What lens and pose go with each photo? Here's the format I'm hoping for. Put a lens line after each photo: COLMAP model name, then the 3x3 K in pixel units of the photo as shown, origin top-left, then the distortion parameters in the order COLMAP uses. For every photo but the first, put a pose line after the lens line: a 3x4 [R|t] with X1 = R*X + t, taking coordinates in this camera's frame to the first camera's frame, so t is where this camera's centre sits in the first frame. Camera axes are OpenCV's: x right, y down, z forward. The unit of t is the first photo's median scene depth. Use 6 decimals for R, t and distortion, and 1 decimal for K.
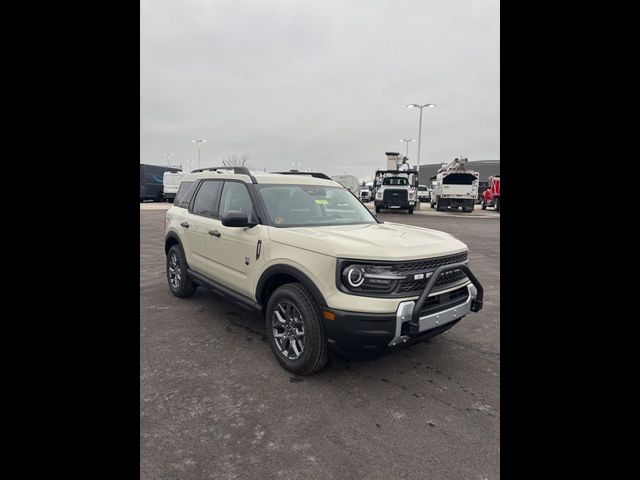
lens RADIAL K [[363.9, 0, 320.0], [0, 363.9, 240.0], [0, 0, 1]] dist [0.002793, -0.000027]
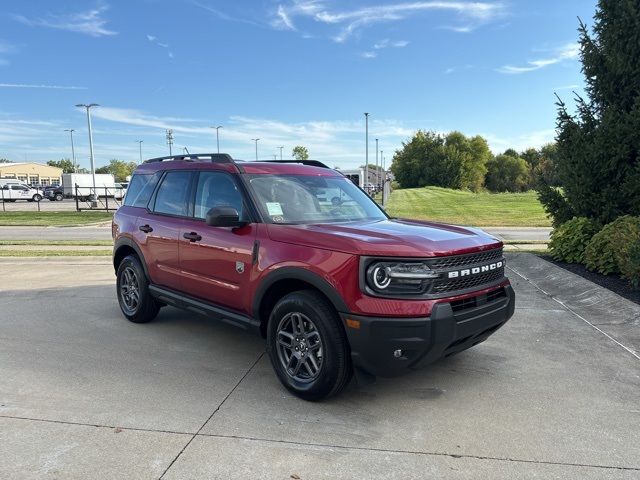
lens RADIAL K [[490.5, 0, 320.0], [0, 490.5, 240.0], [0, 0, 1]] dist [0.031018, -0.001392]
pose [[0.997305, -0.030682, 0.066642, -0.108739], [0.032176, 0.999252, -0.021468, 0.030156], [-0.065933, 0.023555, 0.997546, -0.134372]]
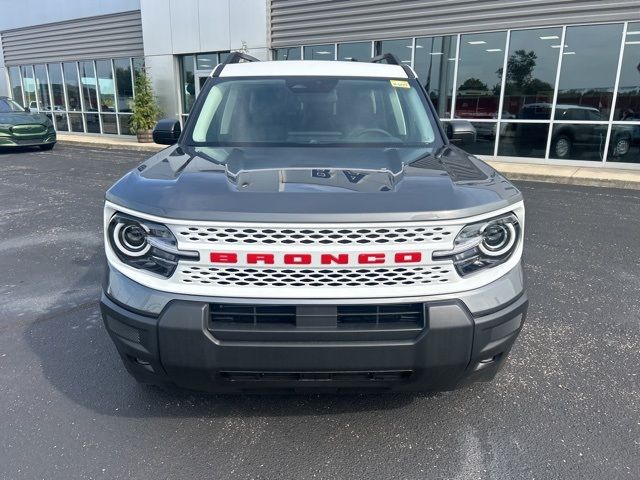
lens RADIAL K [[489.4, 0, 304.8], [0, 489.4, 259.5], [0, 0, 1]] dist [0.062407, 0.000004]
pose [[0.765304, 0.166245, -0.621829, 0.674310], [-0.060458, 0.980366, 0.187692, -0.019815], [0.640823, -0.106046, 0.760329, 0.533810]]
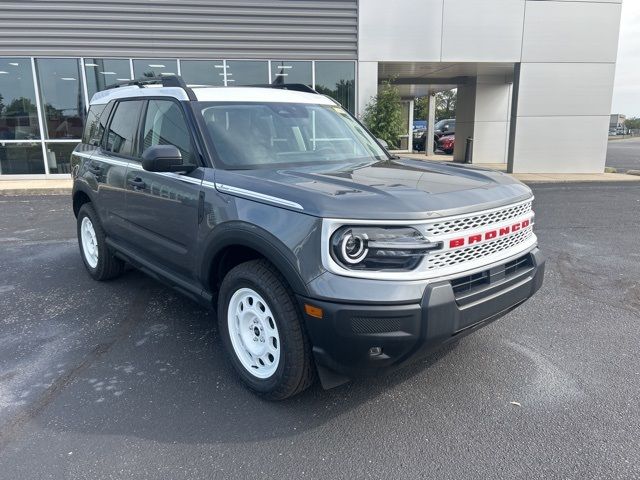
lens RADIAL K [[495.4, 0, 314.7], [0, 495.4, 242.0], [0, 0, 1]] dist [0.016949, 0.001356]
pose [[0.999356, -0.035841, 0.001487, 0.027185], [0.035451, 0.993105, 0.111742, -0.003034], [-0.005481, -0.111618, 0.993736, 0.152253]]
